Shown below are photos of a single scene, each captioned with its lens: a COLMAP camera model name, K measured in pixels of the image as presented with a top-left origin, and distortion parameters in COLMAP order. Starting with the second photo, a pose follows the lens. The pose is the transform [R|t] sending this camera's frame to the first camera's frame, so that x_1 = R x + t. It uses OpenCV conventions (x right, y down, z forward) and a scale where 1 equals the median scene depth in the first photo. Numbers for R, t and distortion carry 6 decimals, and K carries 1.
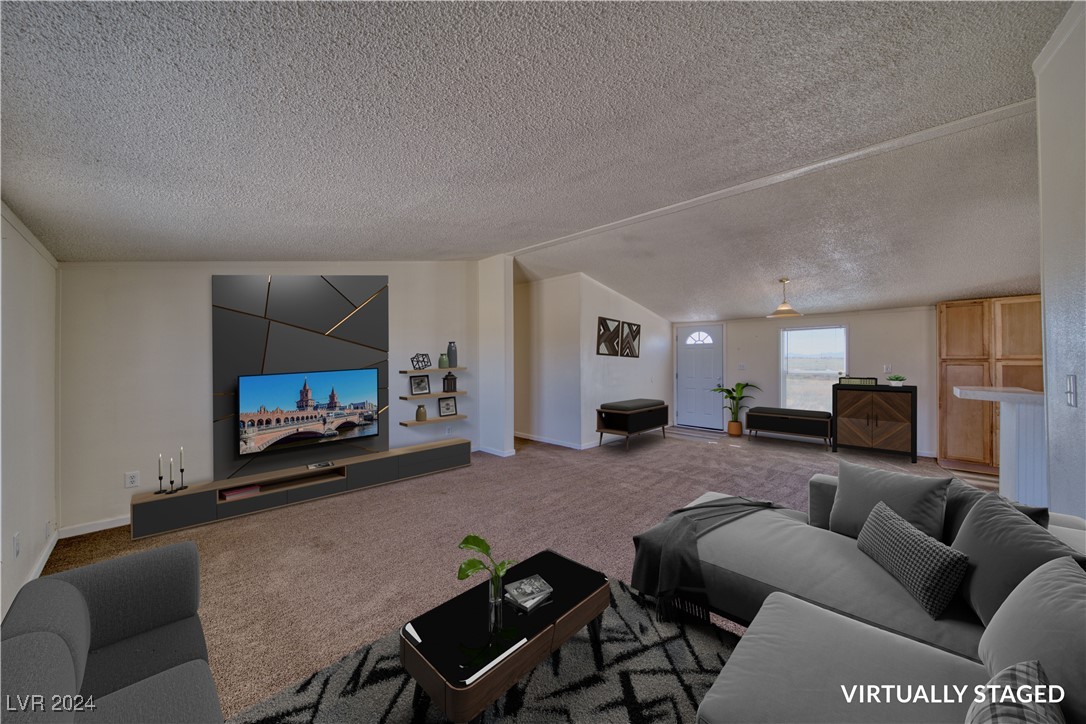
lens RADIAL K [[378.7, 0, 553.8], [0, 378.7, 357.9], [0, 0, 1]] dist [0.000592, -0.000502]
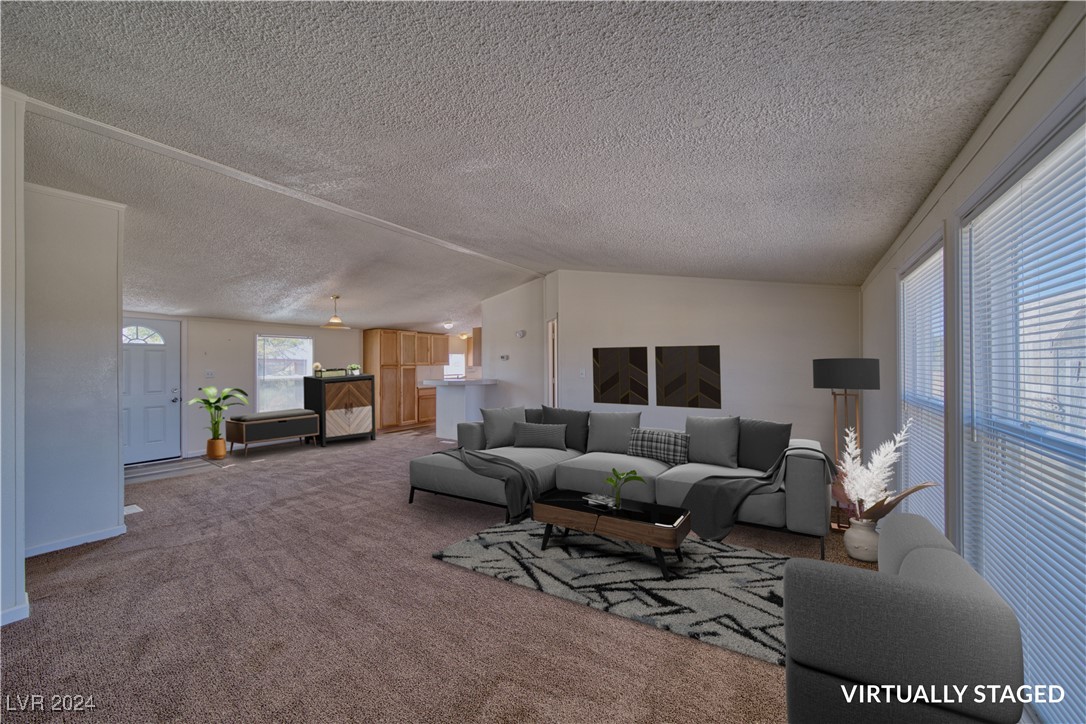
lens RADIAL K [[378.7, 0, 513.6], [0, 378.7, 364.5], [0, 0, 1]] dist [0.000592, -0.000502]
pose [[-0.081941, 0.000229, 0.996637, -0.493742], [-0.003586, 0.999993, -0.000525, -0.000614], [-0.996631, -0.003617, -0.081940, 0.464645]]
